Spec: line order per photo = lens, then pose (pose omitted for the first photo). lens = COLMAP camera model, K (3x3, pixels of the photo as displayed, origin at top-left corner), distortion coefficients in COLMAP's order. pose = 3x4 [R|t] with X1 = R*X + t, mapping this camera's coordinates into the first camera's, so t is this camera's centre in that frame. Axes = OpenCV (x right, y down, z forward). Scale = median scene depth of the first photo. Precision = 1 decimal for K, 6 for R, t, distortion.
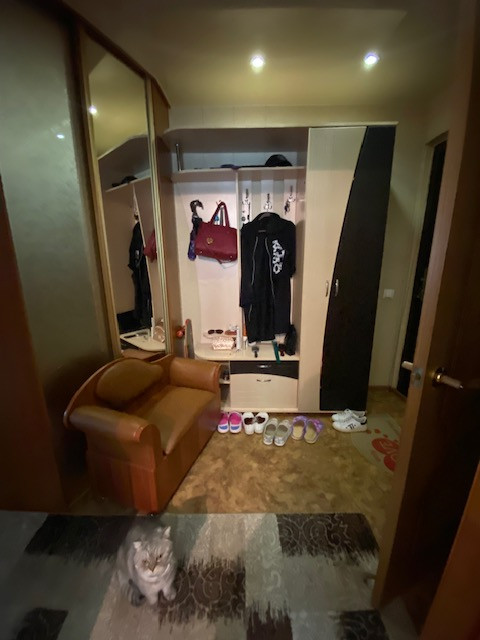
lens RADIAL K [[258.4, 0, 241.1], [0, 258.4, 320.4], [0, 0, 1]] dist [0.017677, -0.020778]
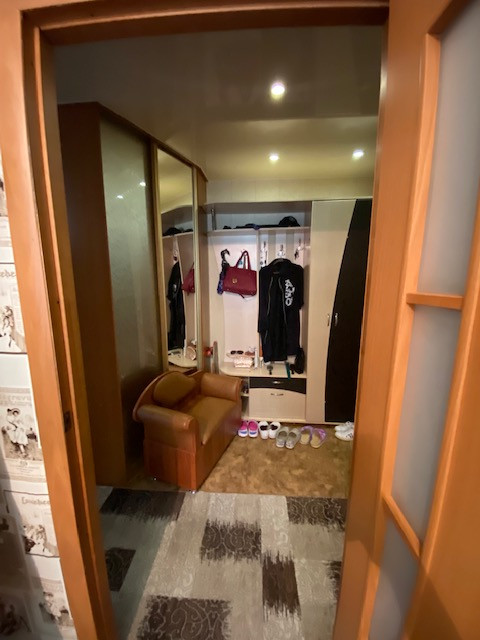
lens RADIAL K [[258.4, 0, 241.1], [0, 258.4, 320.4], [0, 0, 1]] dist [0.017677, -0.020778]
pose [[0.998283, 0.015424, -0.056502, -0.018702], [-0.019781, 0.996806, -0.077373, -0.016457], [0.055129, 0.078358, 0.995400, -0.279747]]
